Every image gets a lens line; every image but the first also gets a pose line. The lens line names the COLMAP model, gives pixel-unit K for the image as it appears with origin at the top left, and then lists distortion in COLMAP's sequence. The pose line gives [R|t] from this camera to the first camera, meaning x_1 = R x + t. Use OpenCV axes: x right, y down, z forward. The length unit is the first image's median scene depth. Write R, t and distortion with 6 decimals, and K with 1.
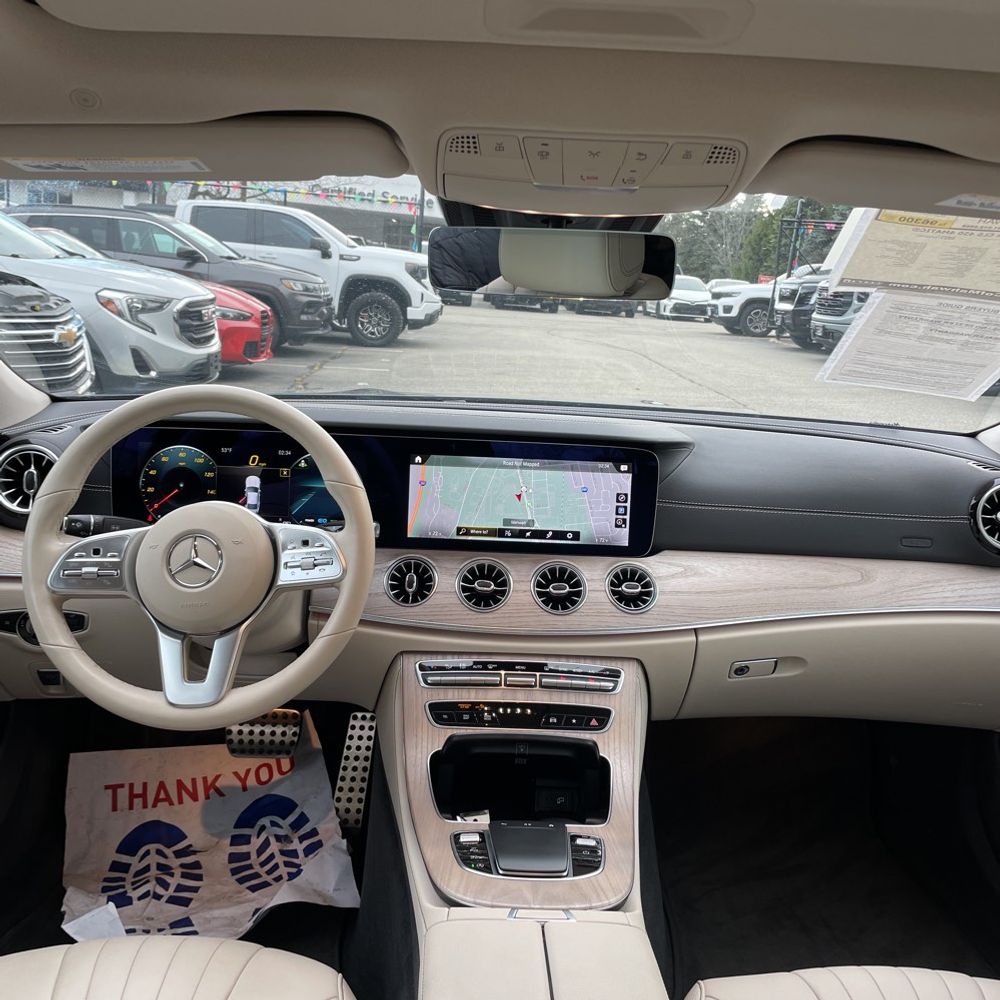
lens RADIAL K [[1019.8, 0, 497.2], [0, 1019.8, 497.5], [0, 0, 1]] dist [0.037861, 0.000000]
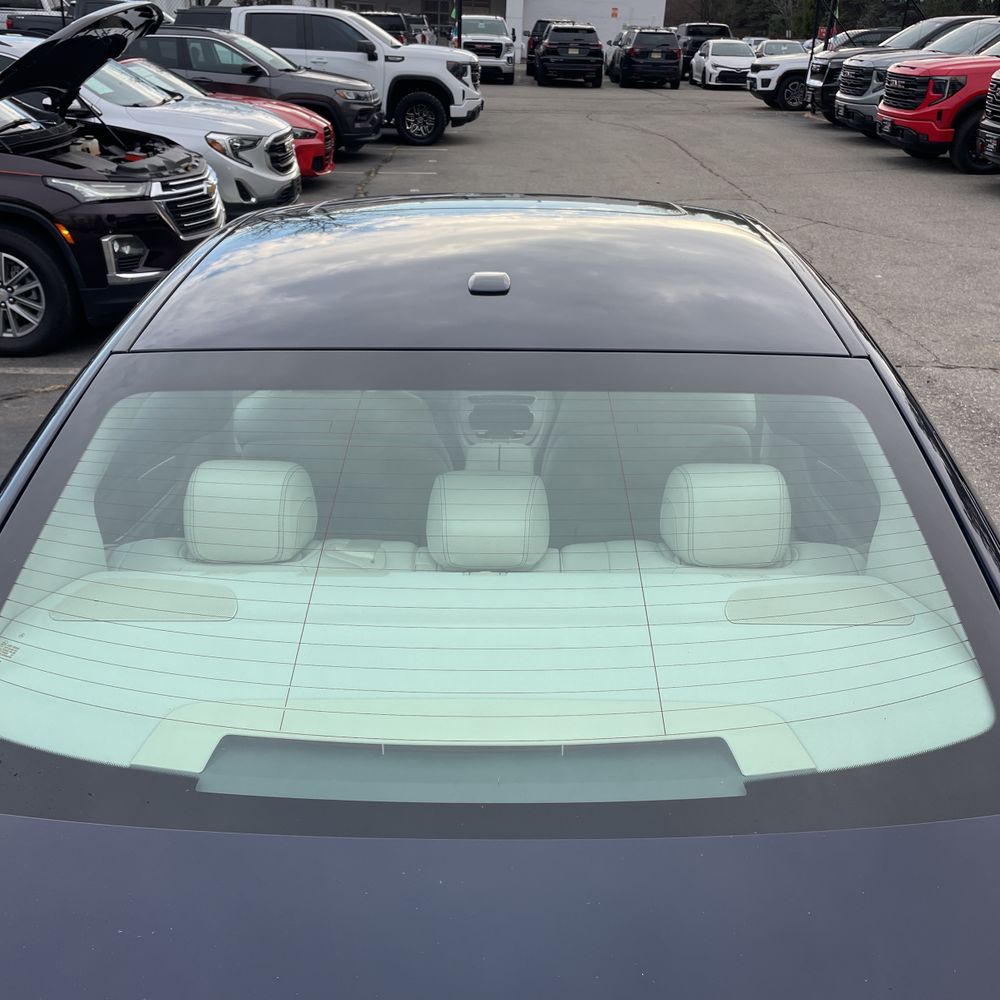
lens RADIAL K [[1019.8, 0, 498.8], [0, 1019.8, 497.5], [0, 0, 1]] dist [0.037861, 0.000000]
pose [[0.998246, -0.022324, -0.054837, 0.013196], [0.033350, 0.977295, 0.209244, -0.007636], [0.048921, -0.210706, 0.976325, -0.138769]]
